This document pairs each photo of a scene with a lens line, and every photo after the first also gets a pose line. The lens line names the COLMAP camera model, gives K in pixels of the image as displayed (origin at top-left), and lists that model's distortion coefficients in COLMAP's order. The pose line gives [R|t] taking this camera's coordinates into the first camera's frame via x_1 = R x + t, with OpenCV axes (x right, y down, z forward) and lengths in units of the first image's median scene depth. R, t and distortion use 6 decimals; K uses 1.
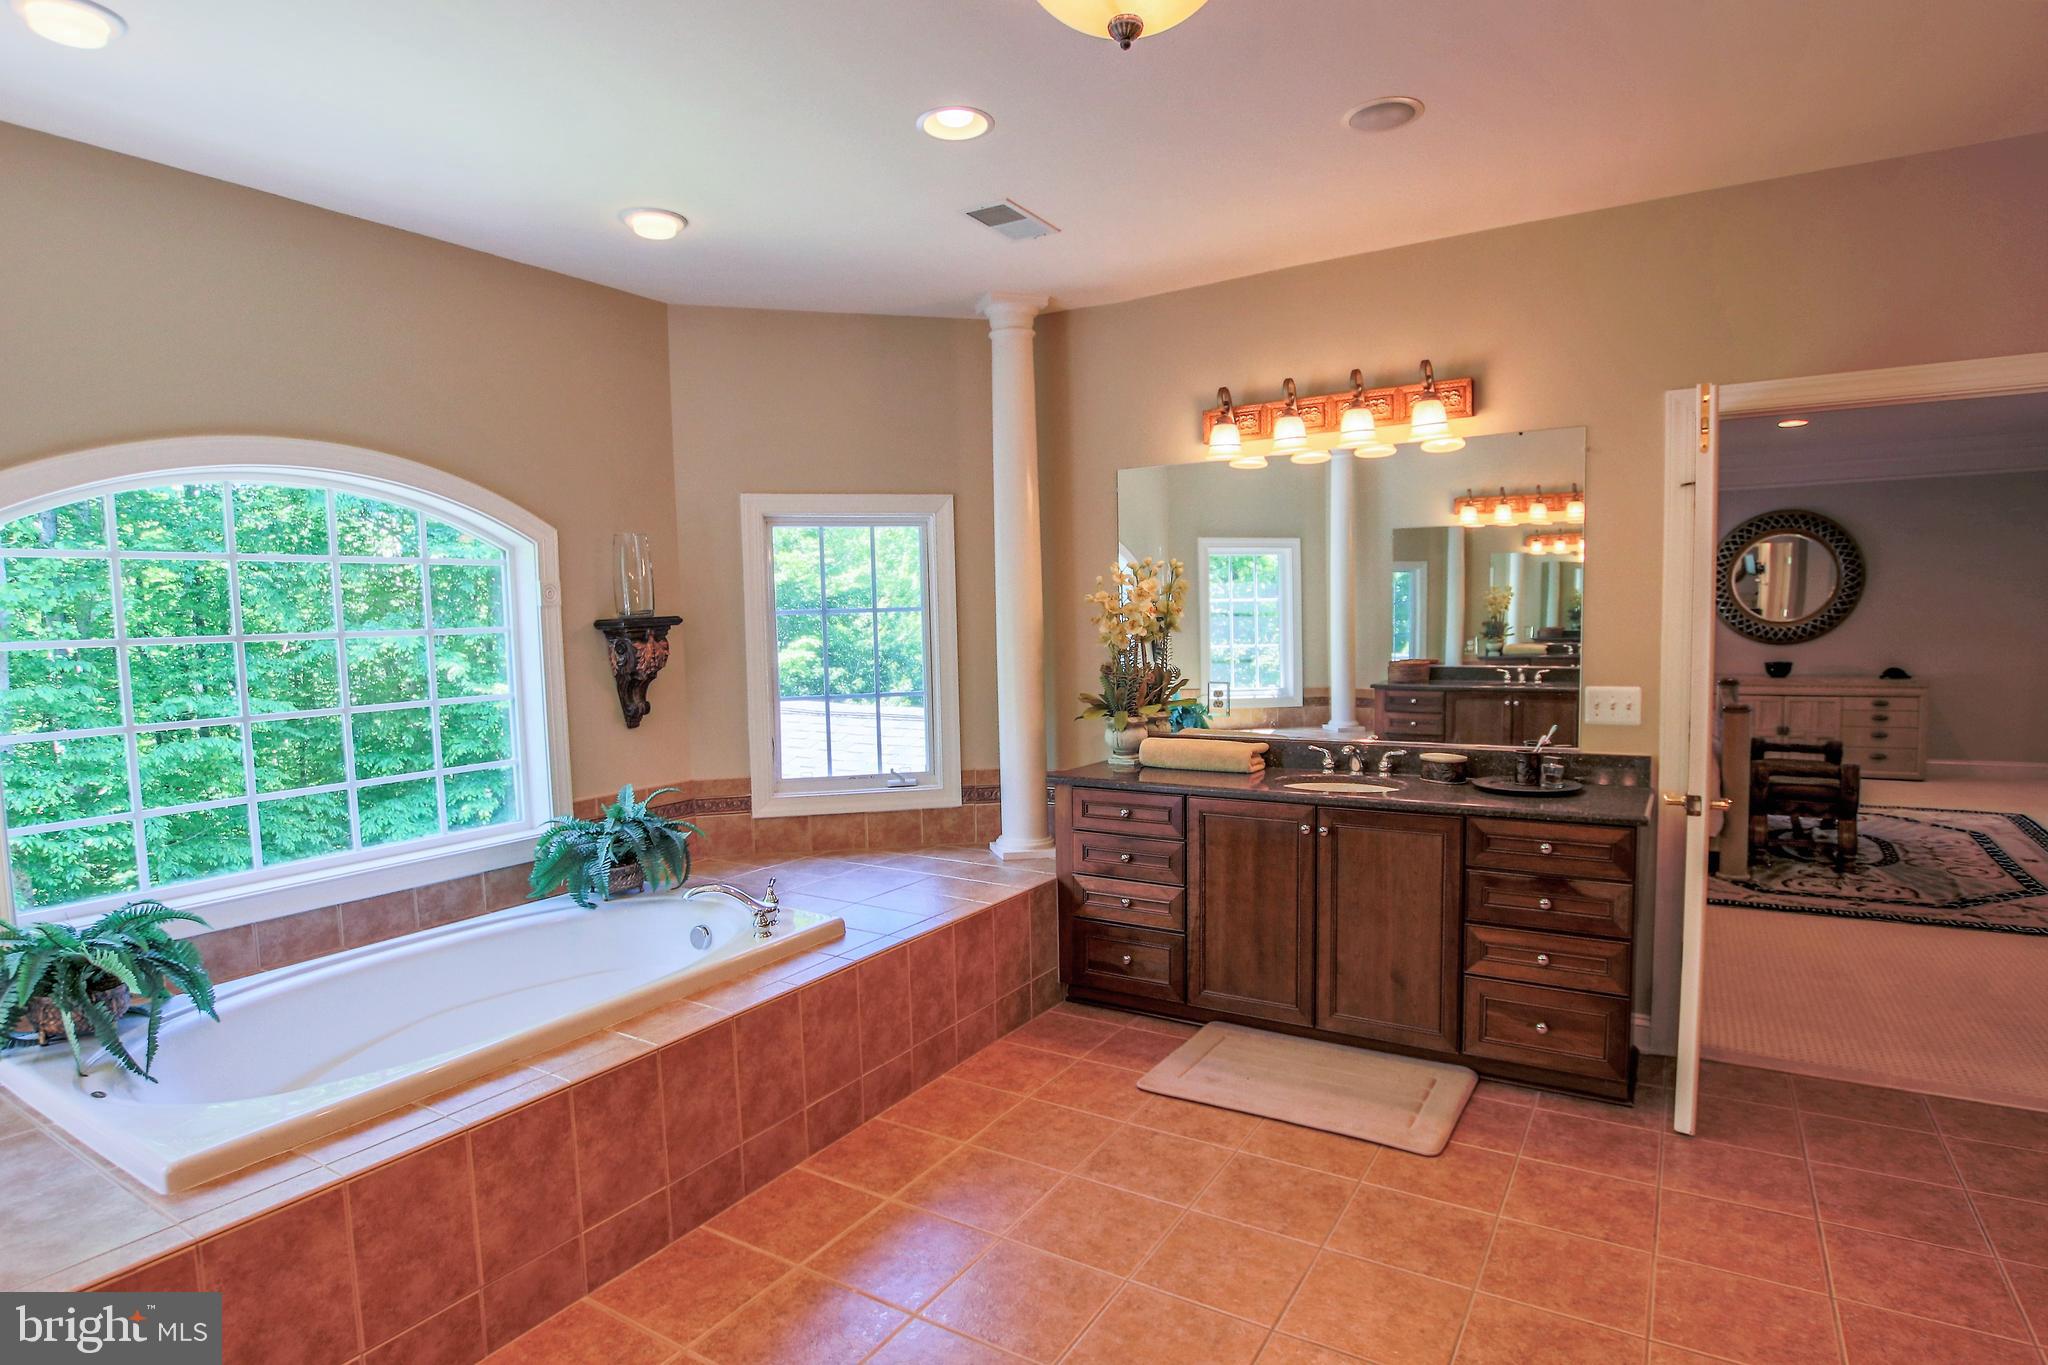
lens RADIAL K [[1066.6, 0, 1035.5], [0, 1066.6, 697.5], [0, 0, 1]] dist [-0.022120, -0.000686]
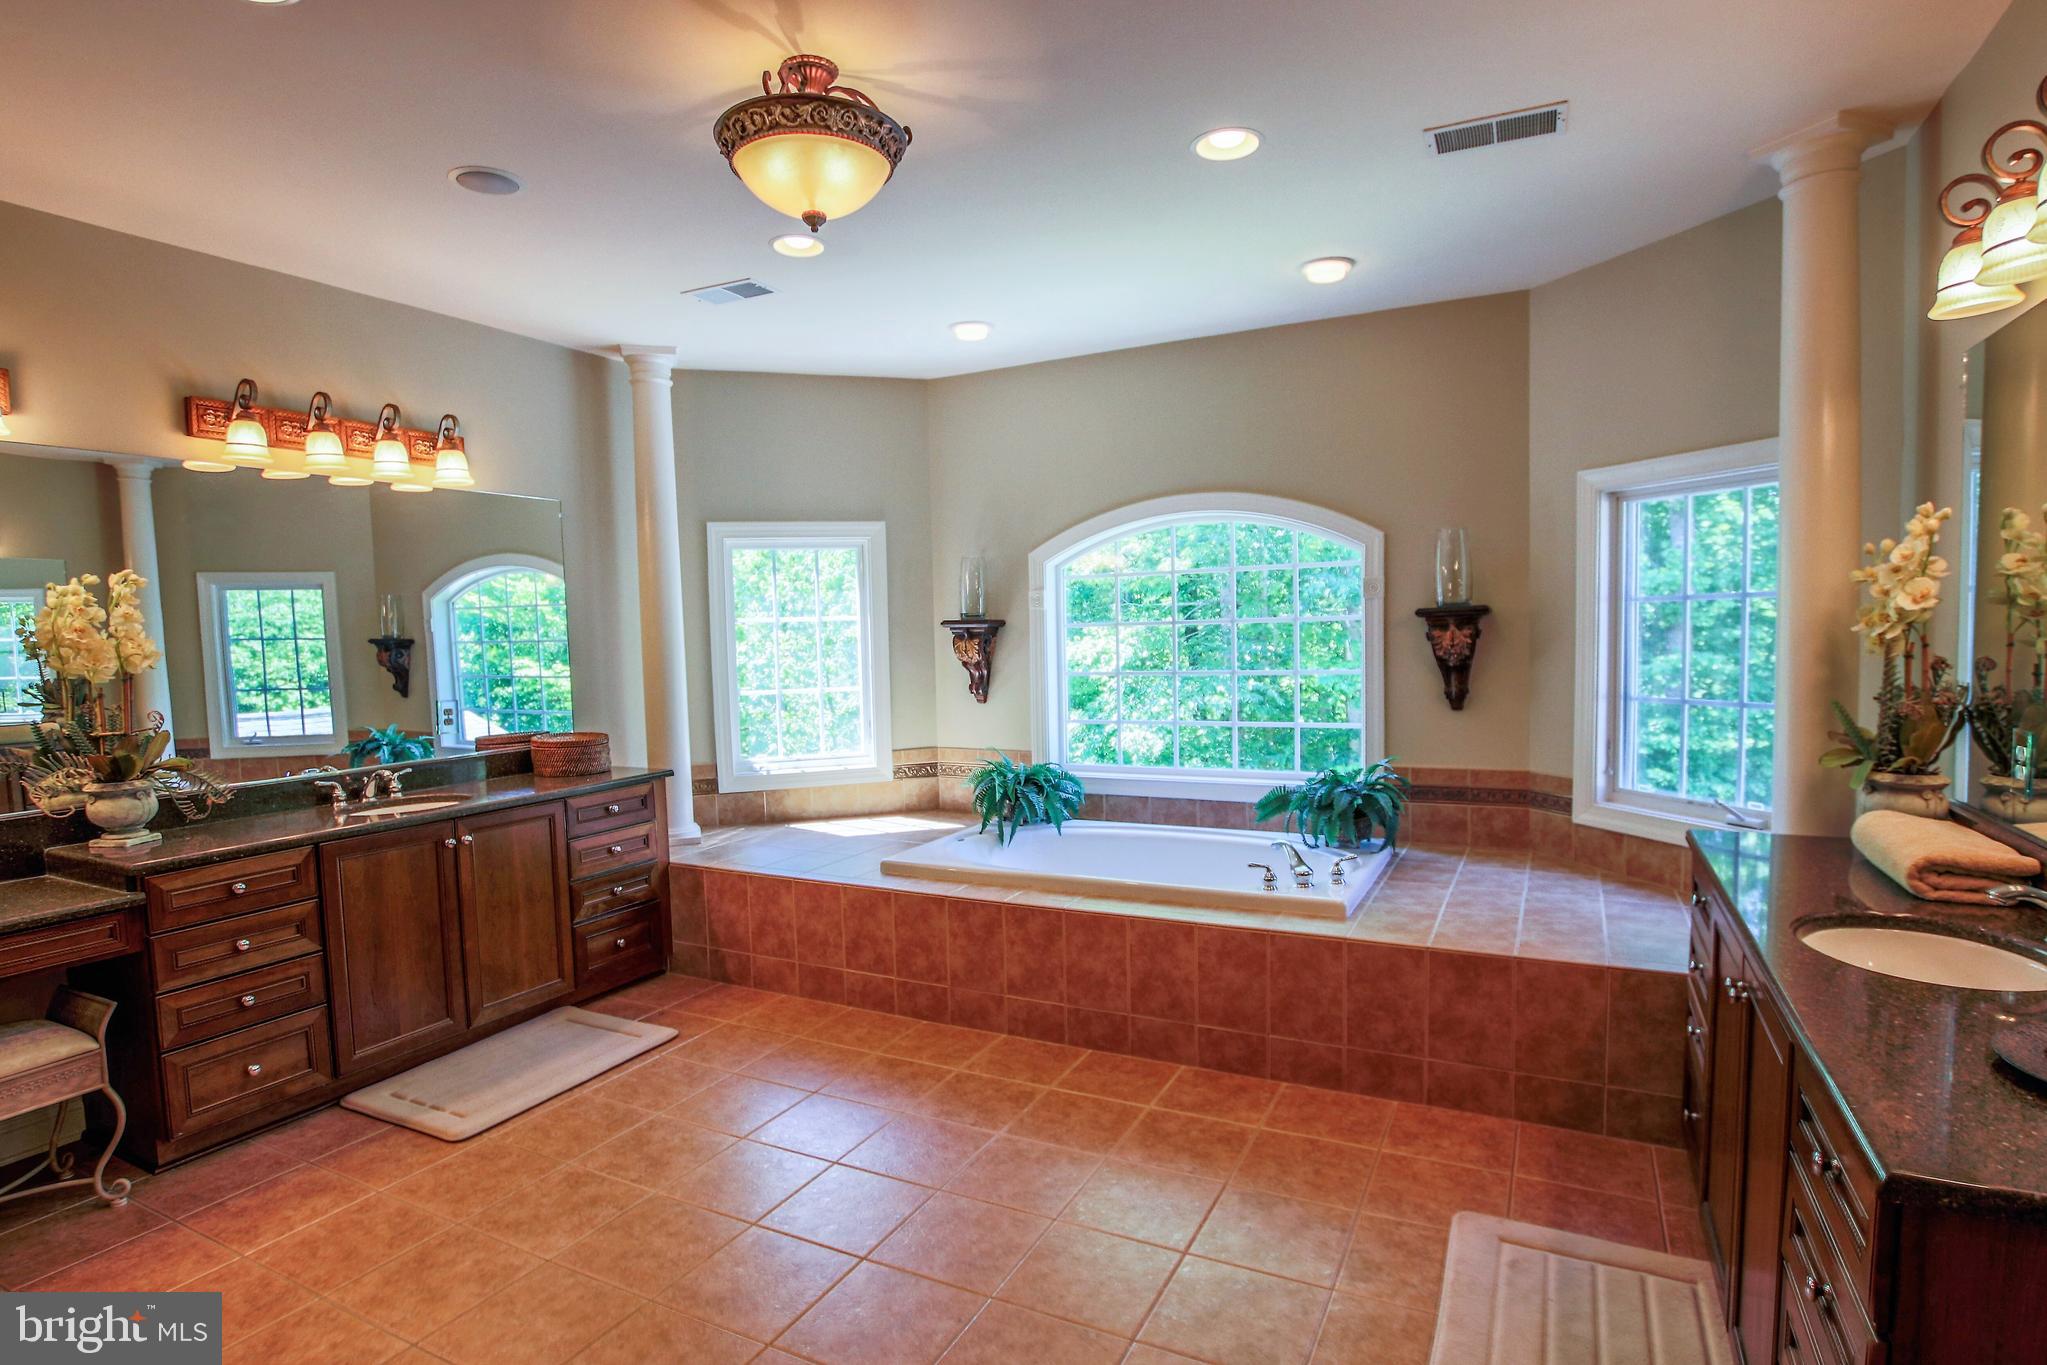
lens RADIAL K [[1066.1, 0, 1029.0], [0, 1066.1, 693.0], [0, 0, 1]] dist [-0.022120, -0.000686]
pose [[0.093309, 0.078362, -0.992549, 0.758587], [-0.054939, 0.995784, 0.073453, -0.050948], [0.994120, 0.047676, 0.097221, 0.557798]]
